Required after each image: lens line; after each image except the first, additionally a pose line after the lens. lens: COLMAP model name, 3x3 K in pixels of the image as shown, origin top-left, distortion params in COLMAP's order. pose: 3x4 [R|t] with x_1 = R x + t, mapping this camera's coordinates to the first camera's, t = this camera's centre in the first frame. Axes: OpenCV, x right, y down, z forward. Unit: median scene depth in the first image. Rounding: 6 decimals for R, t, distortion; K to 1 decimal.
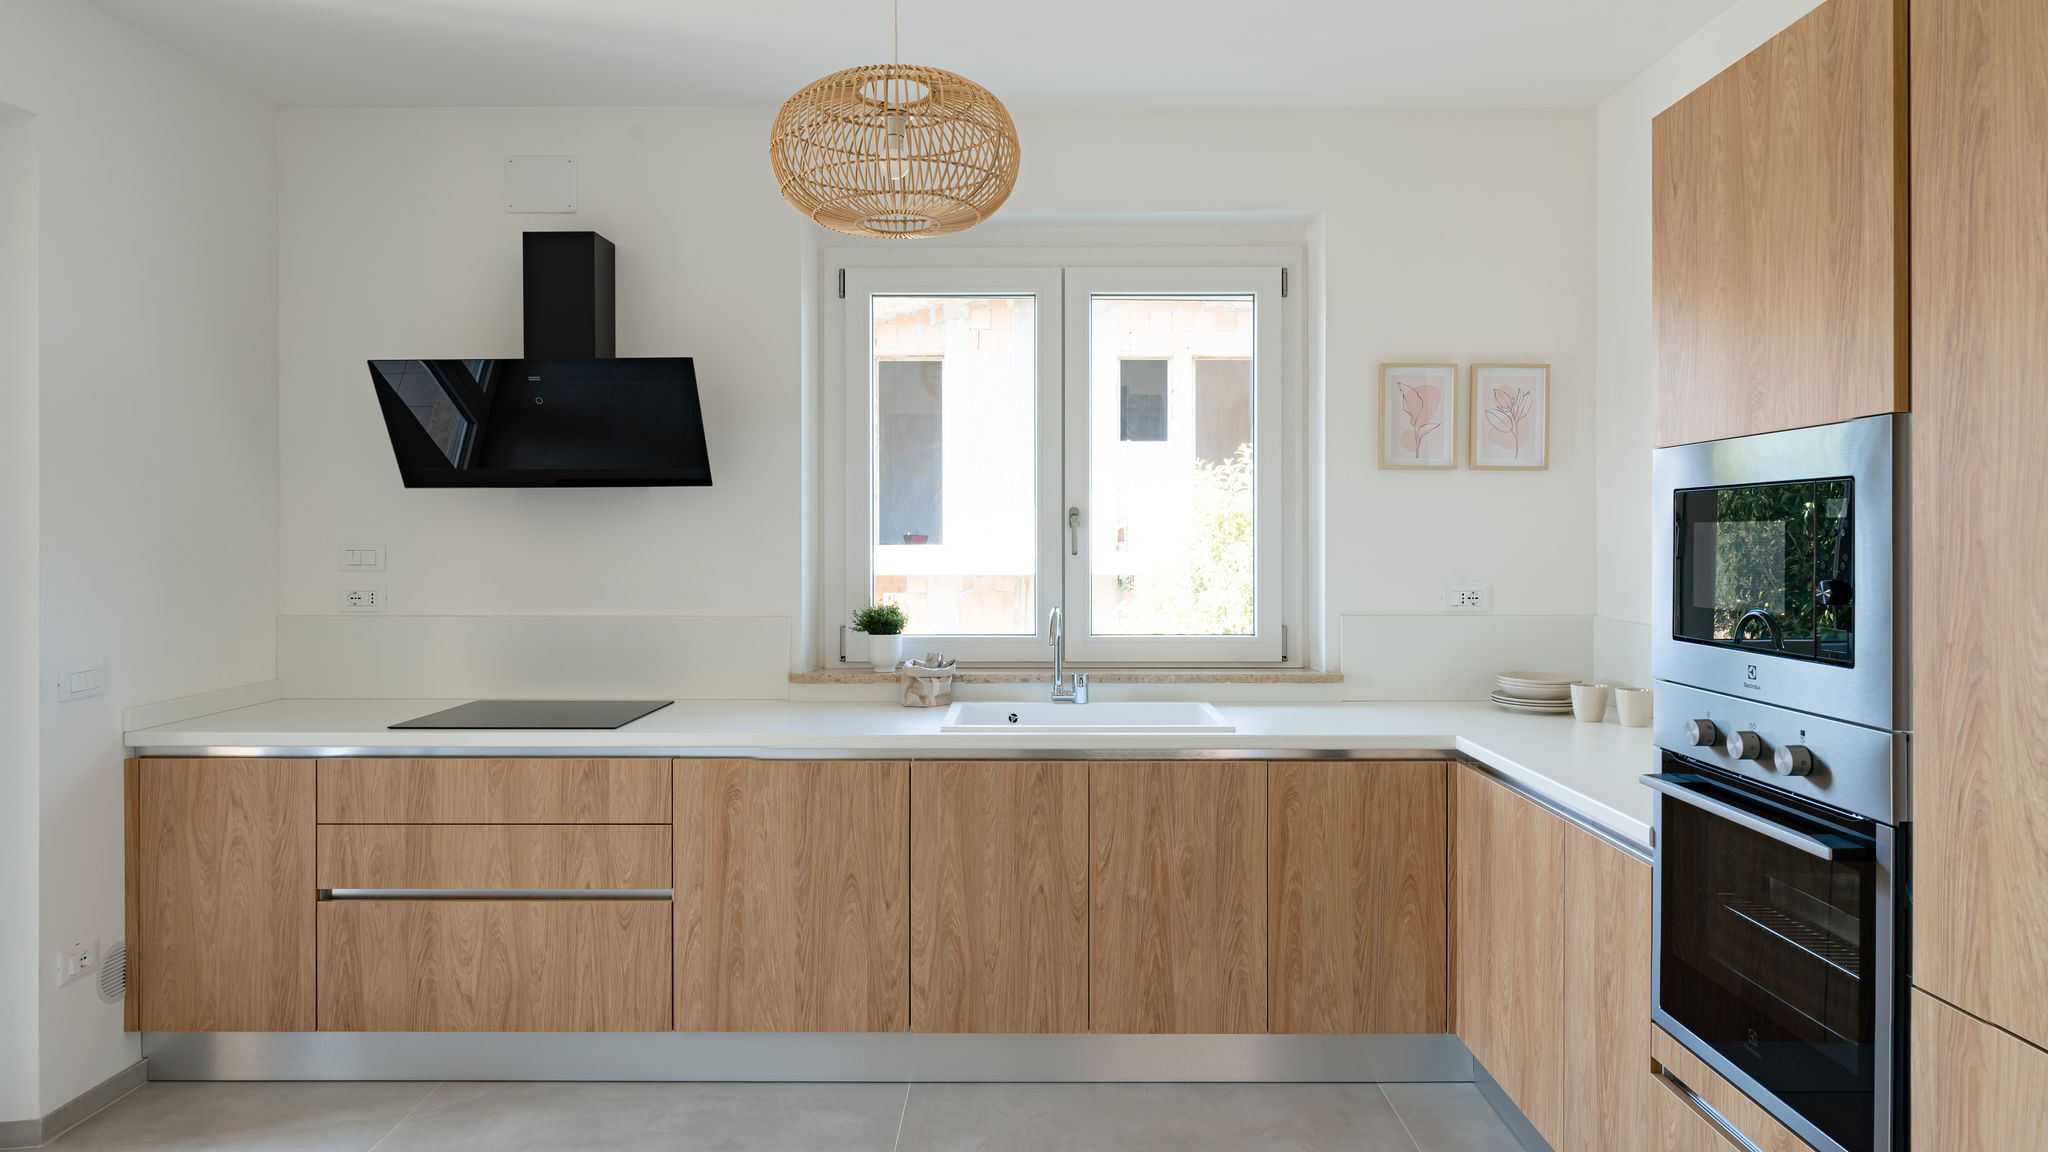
lens RADIAL K [[1242.8, 0, 1016.6], [0, 1242.8, 539.6], [0, 0, 1]] dist [0.004042, 0.000937]
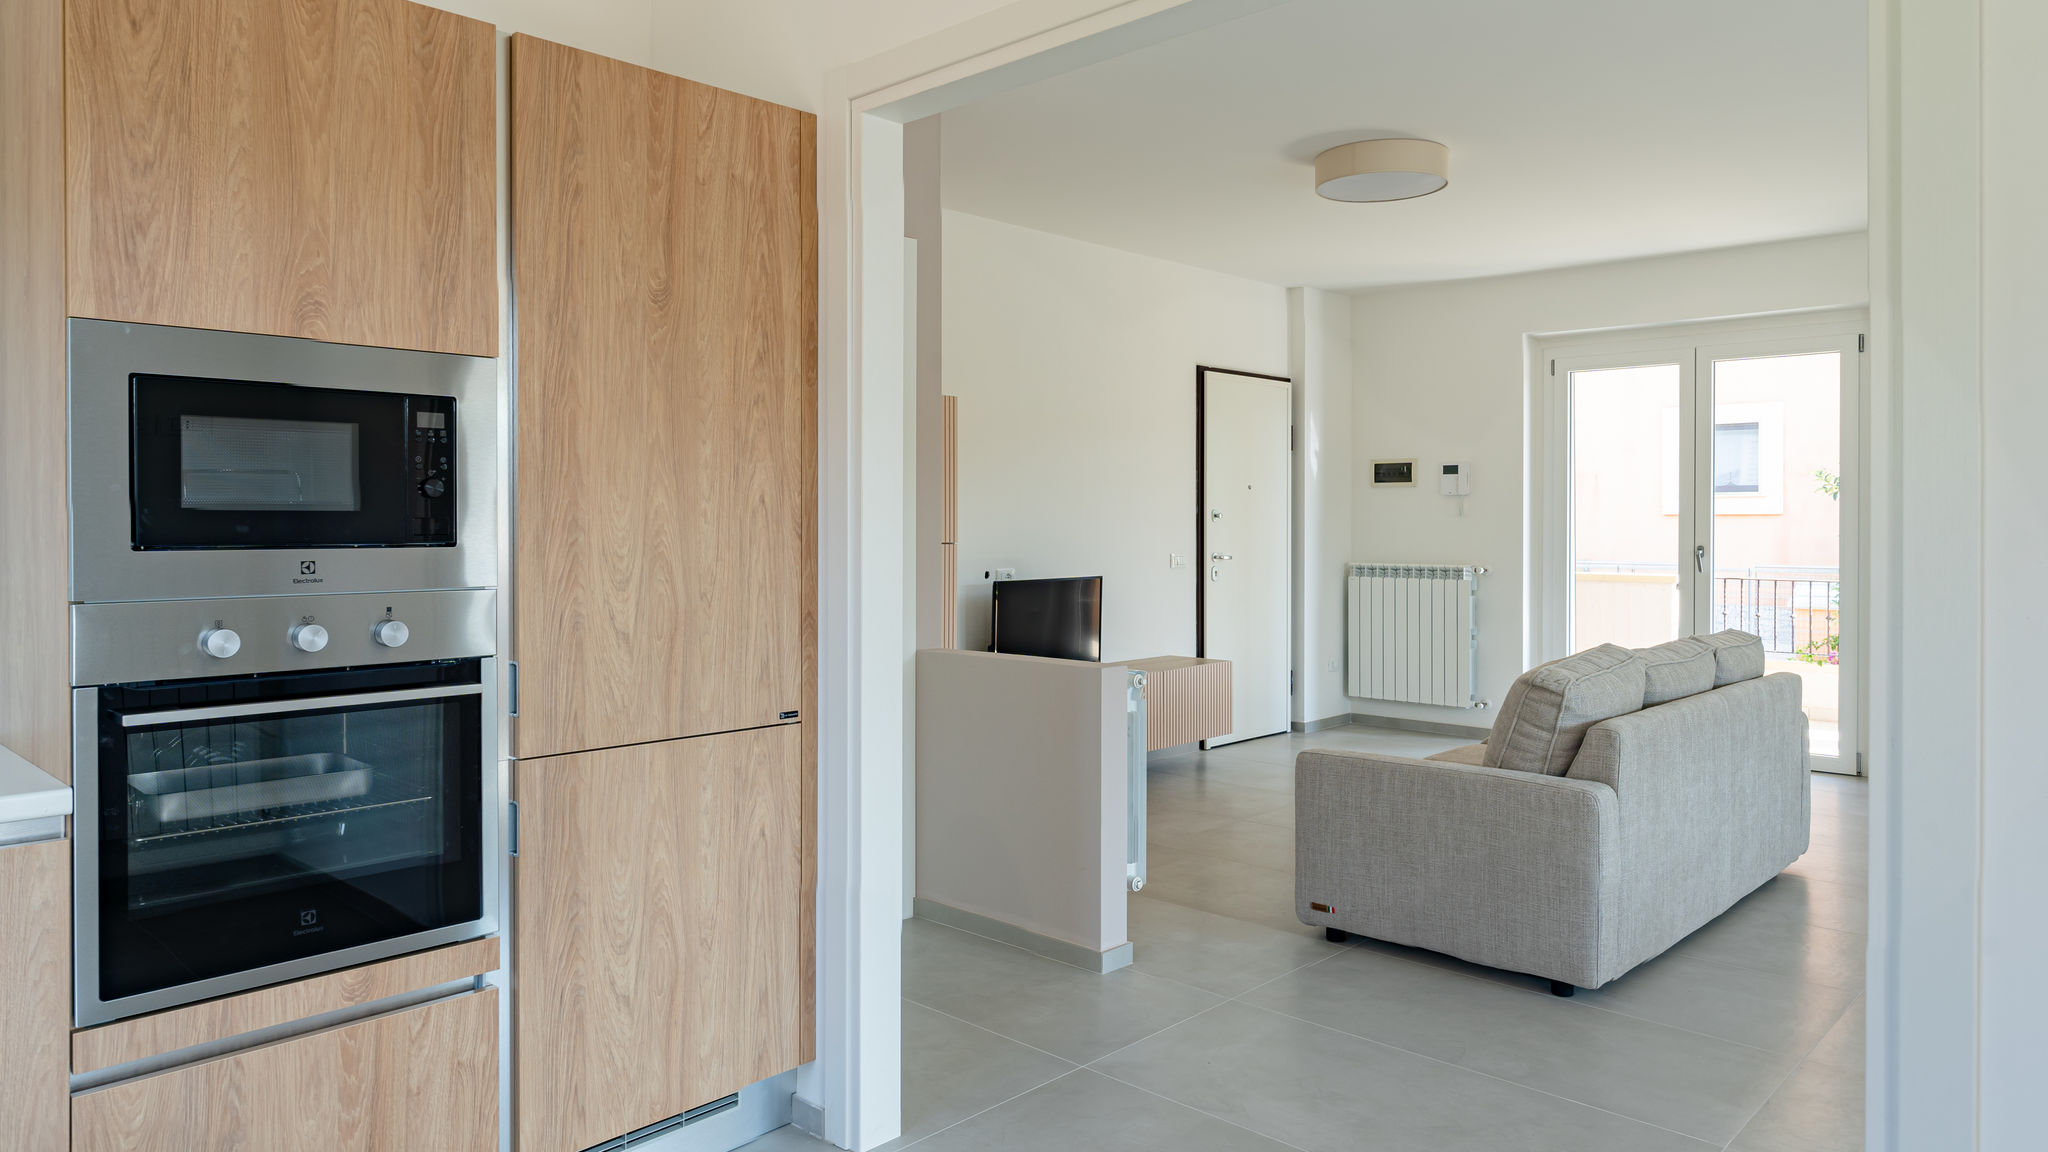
lens RADIAL K [[1299.6, 0, 1034.3], [0, 1299.6, 526.6], [0, 0, 1]] dist [-0.010723, -0.001132]
pose [[-0.733710, 0.000563, 0.679462, -0.349097], [0.003702, 0.999988, 0.003169, 0.041565], [-0.679453, 0.004841, -0.733703, 0.815234]]
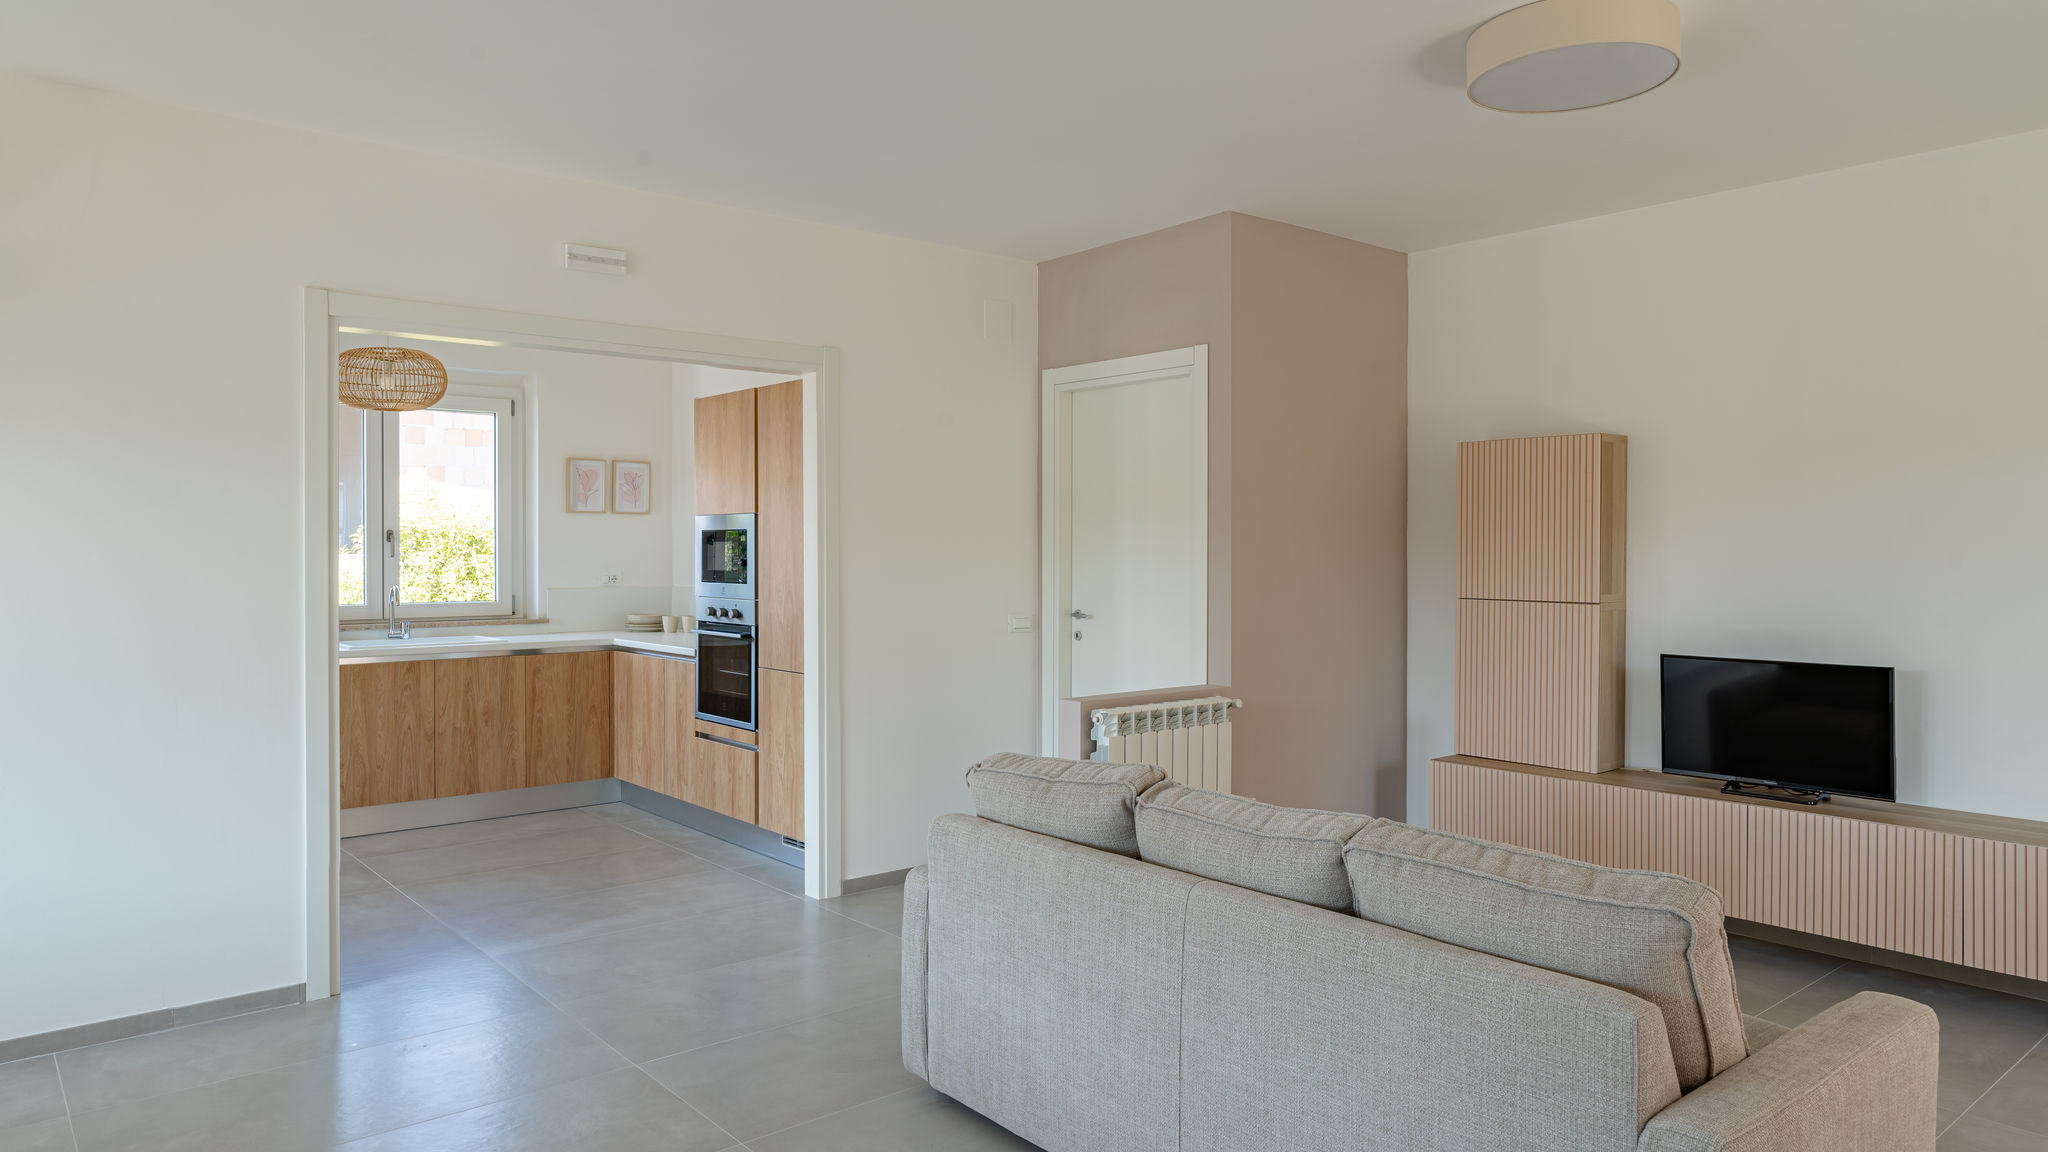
lens RADIAL K [[1307.9, 0, 1029.0], [0, 1307.9, 563.3], [0, 0, 1]] dist [-0.000188, -0.000278]
pose [[0.756488, -0.005728, 0.653982, -0.585947], [0.000840, 0.999969, 0.007787, 0.008431], [-0.654007, -0.005341, 0.756470, -1.189995]]
